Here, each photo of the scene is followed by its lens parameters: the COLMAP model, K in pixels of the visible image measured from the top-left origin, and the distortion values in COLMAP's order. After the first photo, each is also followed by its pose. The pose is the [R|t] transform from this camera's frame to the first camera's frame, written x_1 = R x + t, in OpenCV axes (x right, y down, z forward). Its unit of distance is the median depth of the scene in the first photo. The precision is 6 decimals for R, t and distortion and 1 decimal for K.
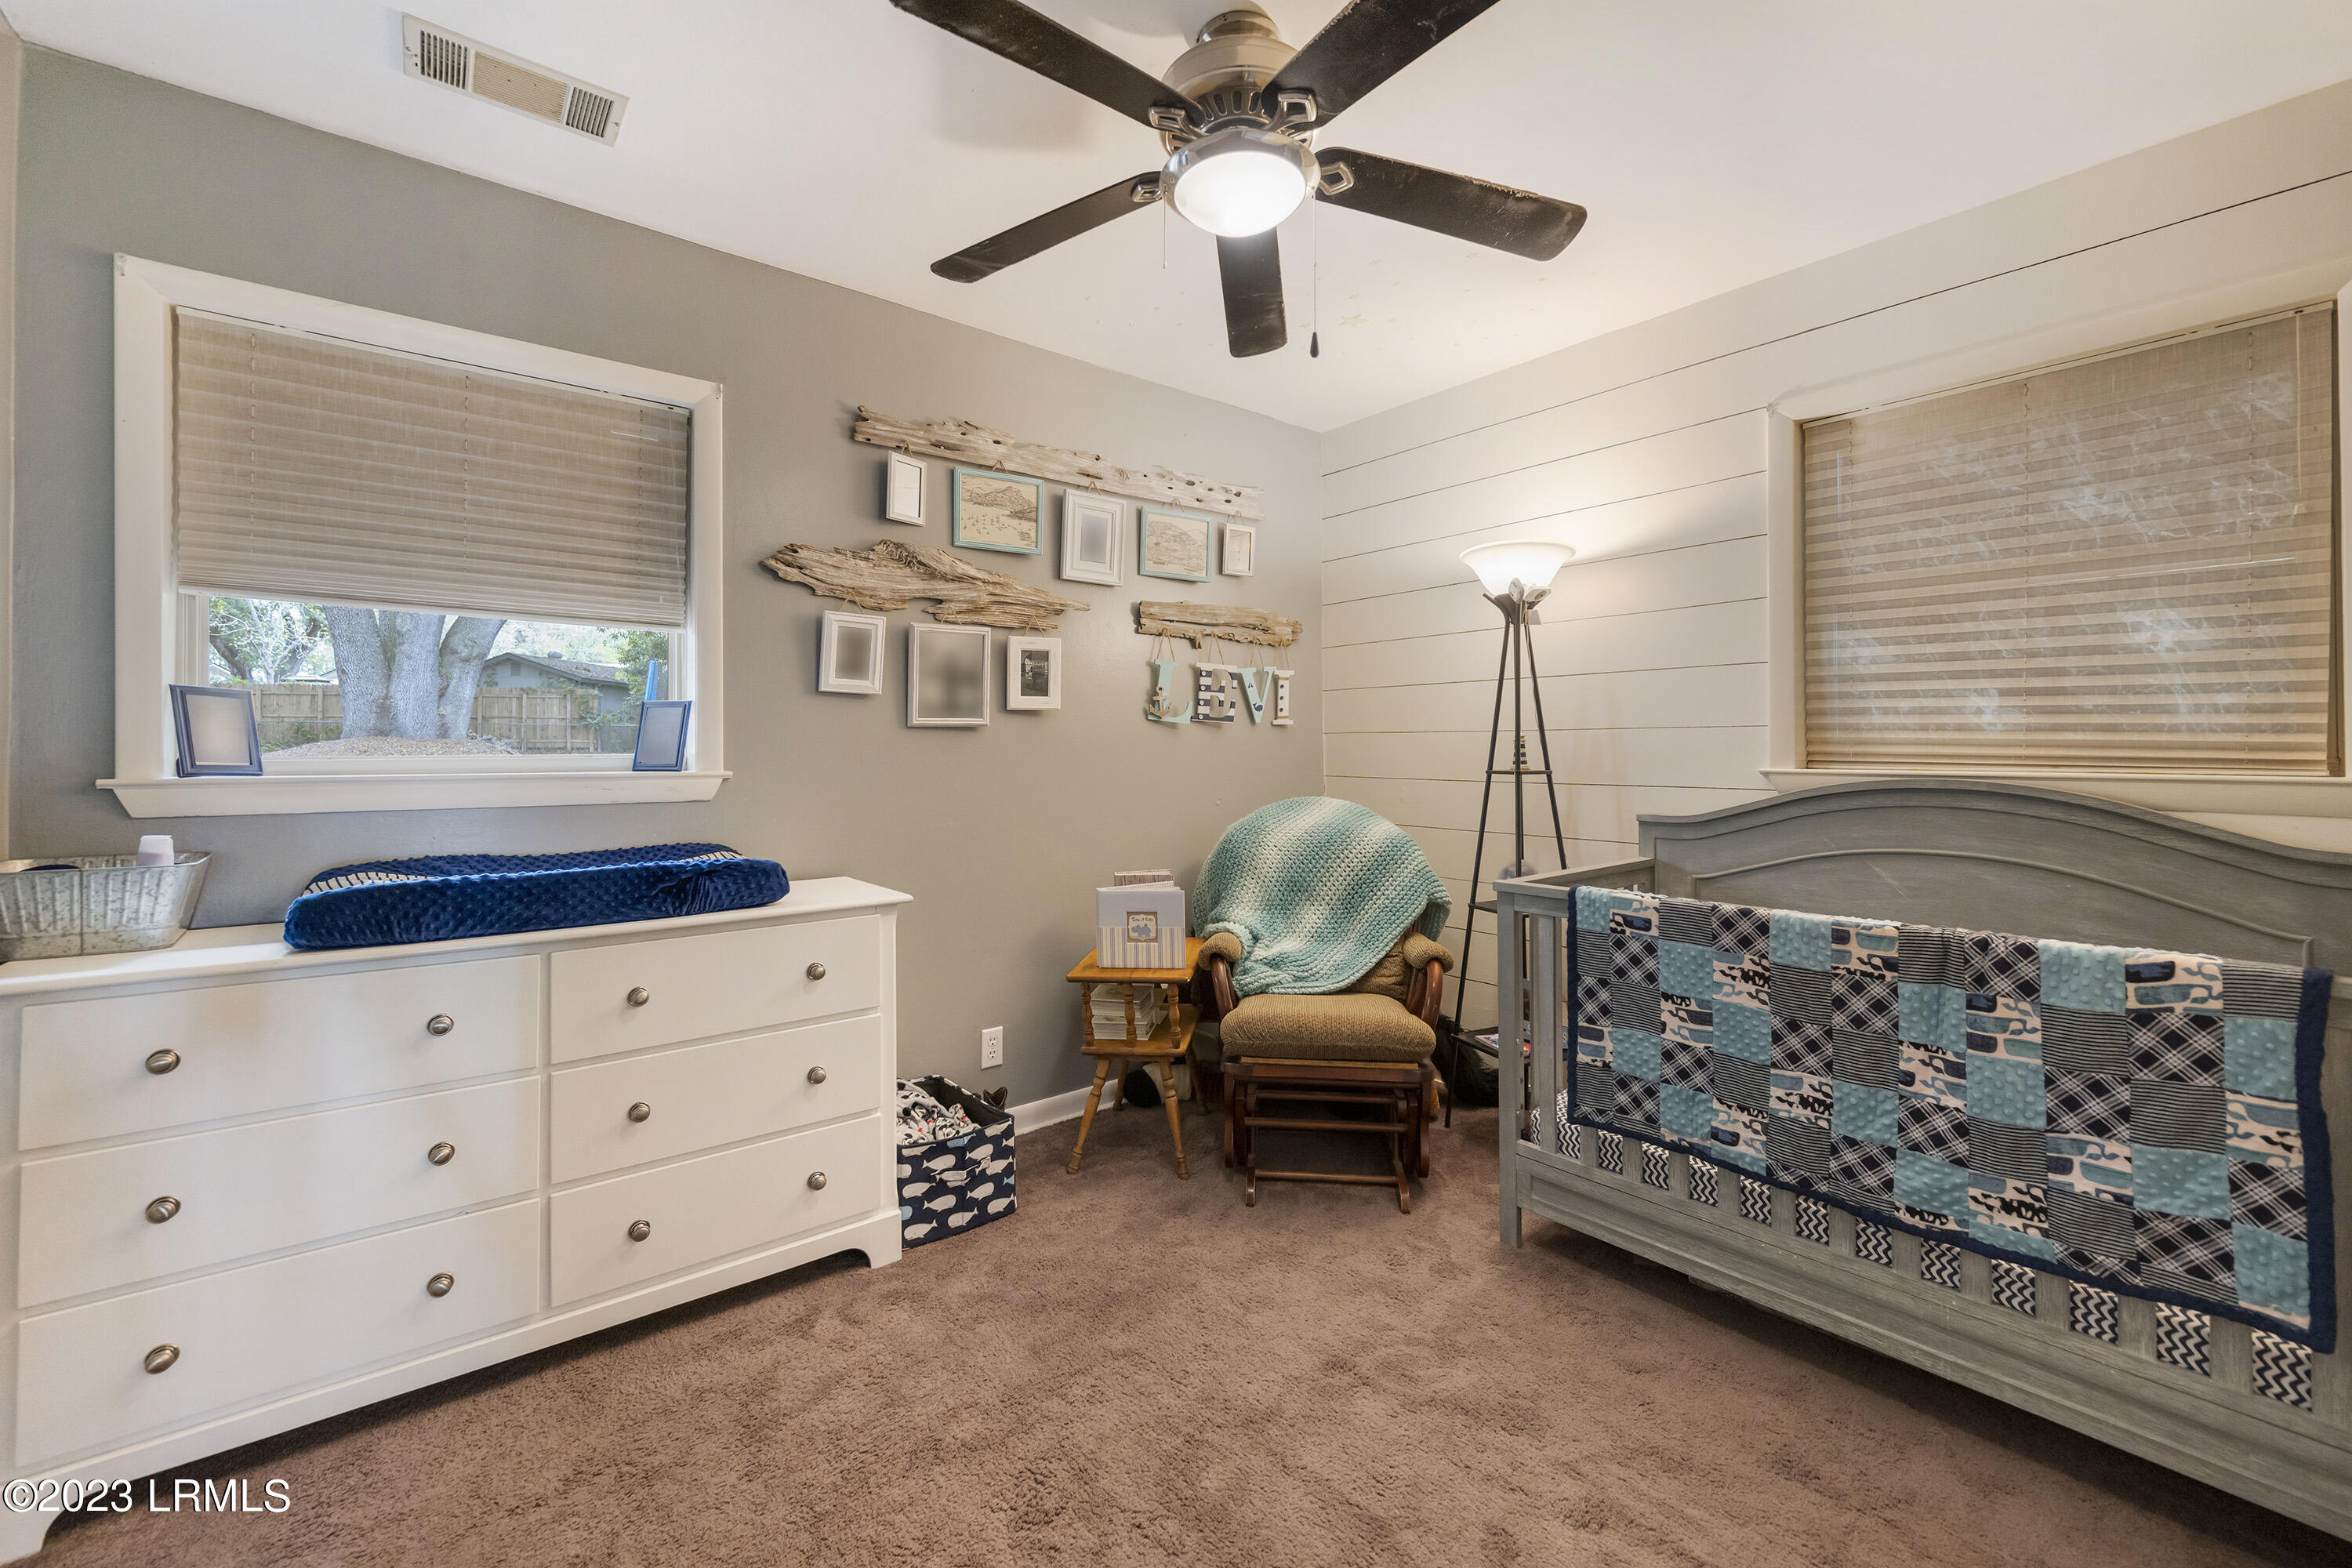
lens RADIAL K [[944.7, 0, 1201.2], [0, 944.7, 741.9], [0, 0, 1]] dist [-0.002037, 0.000225]
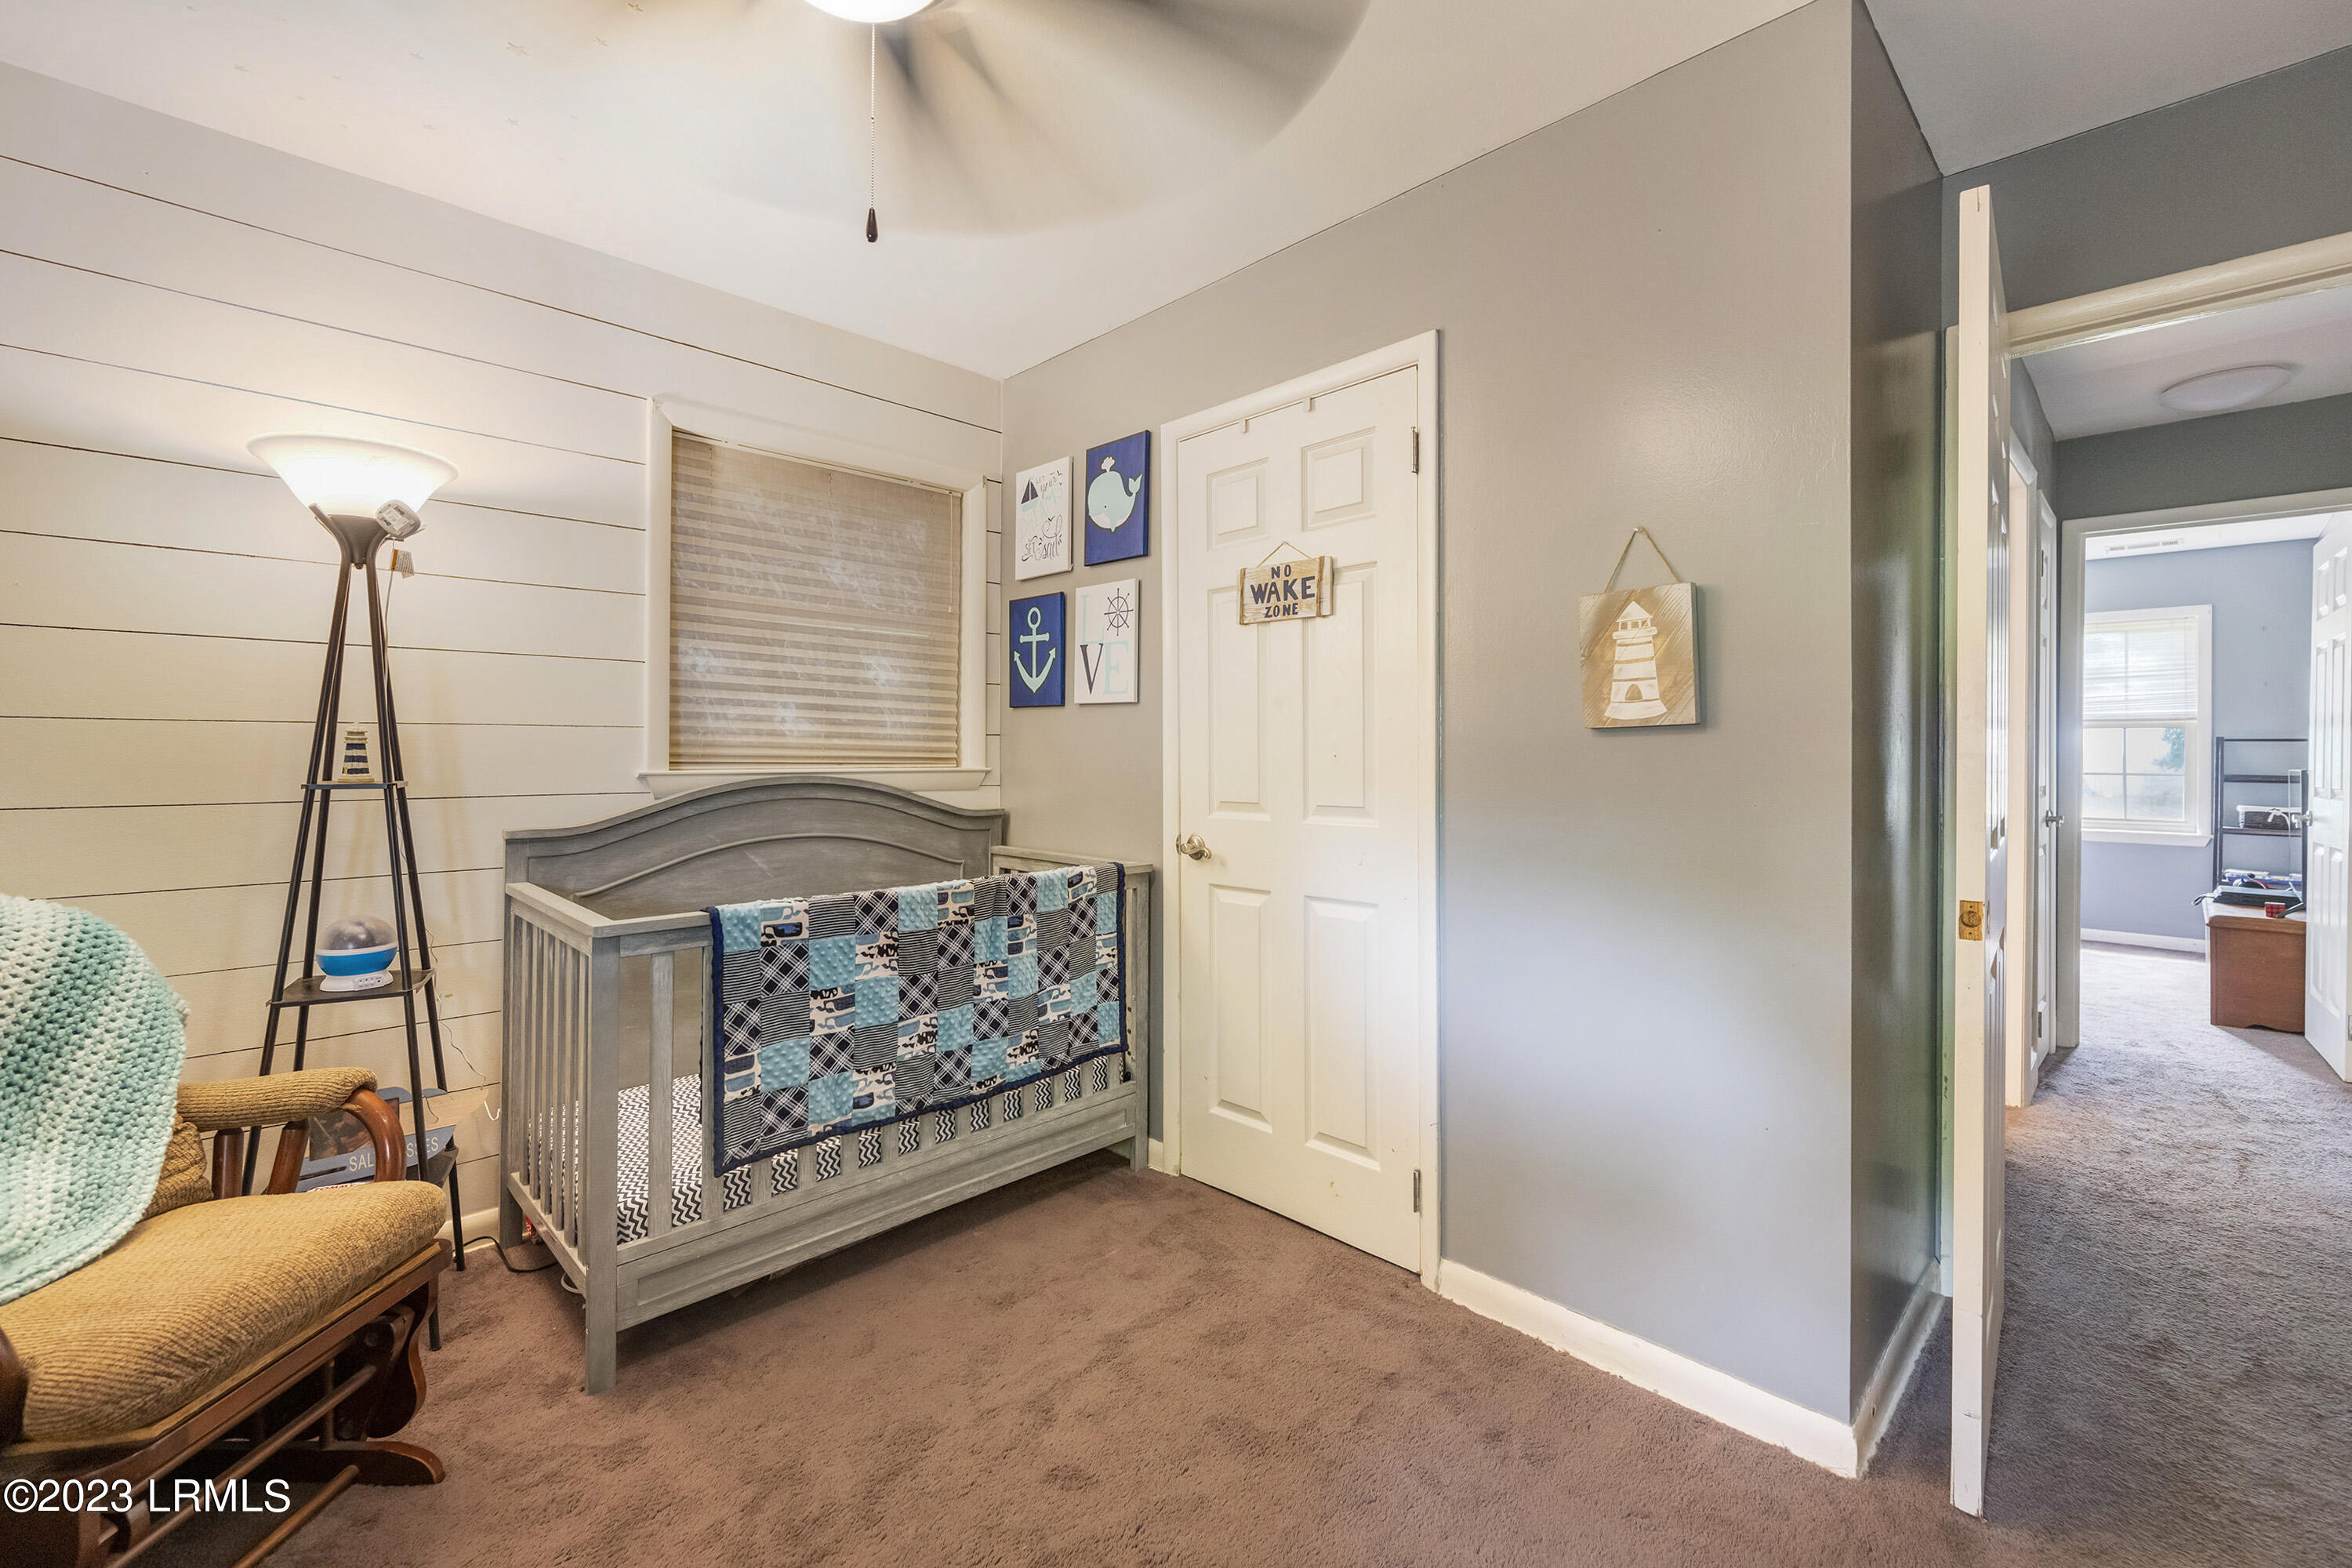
lens RADIAL K [[944.7, 0, 1218.6], [0, 944.7, 750.2], [0, 0, 1]] dist [-0.002037, 0.000225]
pose [[-0.084419, -0.000579, 0.996430, -0.574148], [-0.011199, 0.999937, -0.000368, 0.001073], [-0.996367, -0.011190, -0.084420, 0.668089]]
